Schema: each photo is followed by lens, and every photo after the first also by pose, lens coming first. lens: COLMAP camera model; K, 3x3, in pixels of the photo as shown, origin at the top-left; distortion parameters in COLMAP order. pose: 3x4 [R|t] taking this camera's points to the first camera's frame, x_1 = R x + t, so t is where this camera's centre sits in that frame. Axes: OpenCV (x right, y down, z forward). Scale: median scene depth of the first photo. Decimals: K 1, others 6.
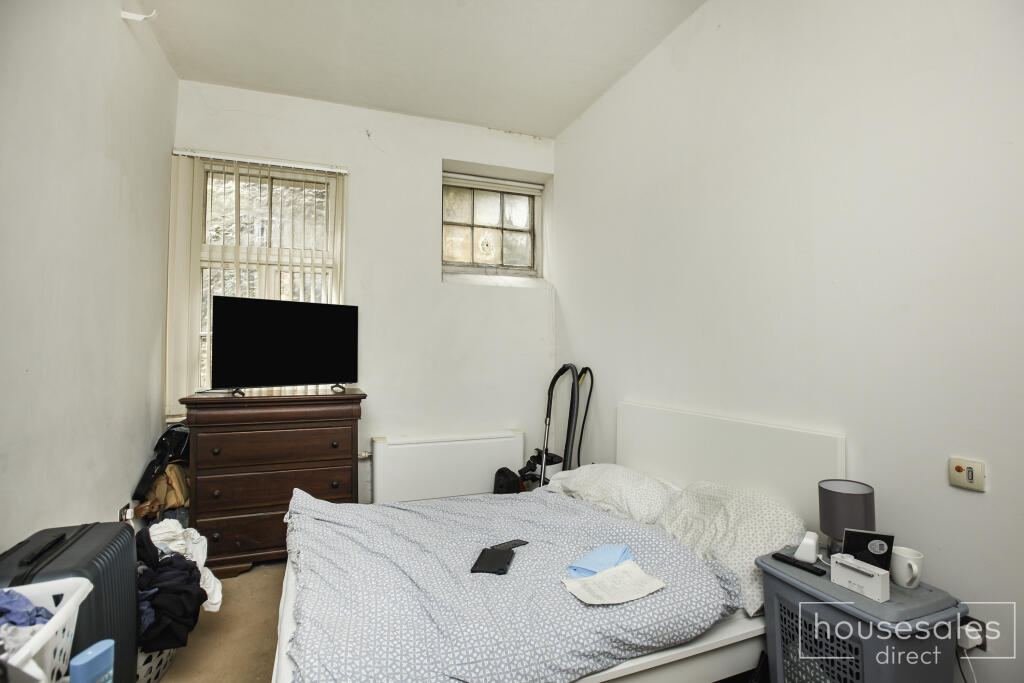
lens RADIAL K [[484.4, 0, 514.9], [0, 484.4, 336.7], [0, 0, 1]] dist [-0.058465, 0.024062]
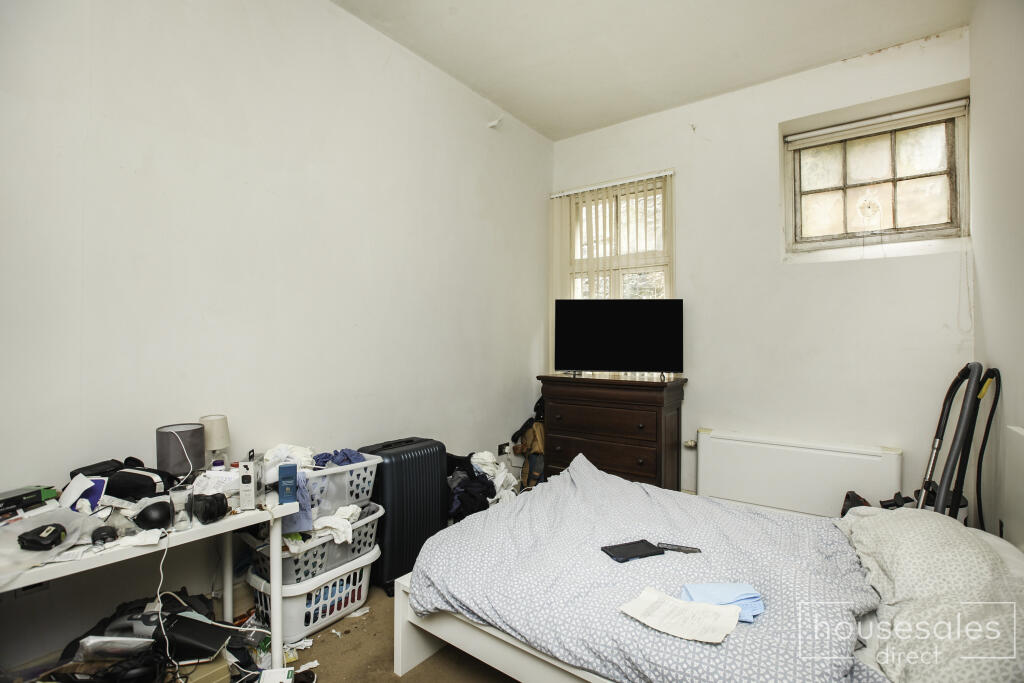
lens RADIAL K [[484.4, 0, 514.9], [0, 484.4, 336.7], [0, 0, 1]] dist [-0.058465, 0.024062]
pose [[0.529063, -0.005004, -0.848568, 0.362169], [0.020272, 0.999772, 0.006743, 0.003292], [0.848341, -0.020770, 0.529043, 0.142582]]
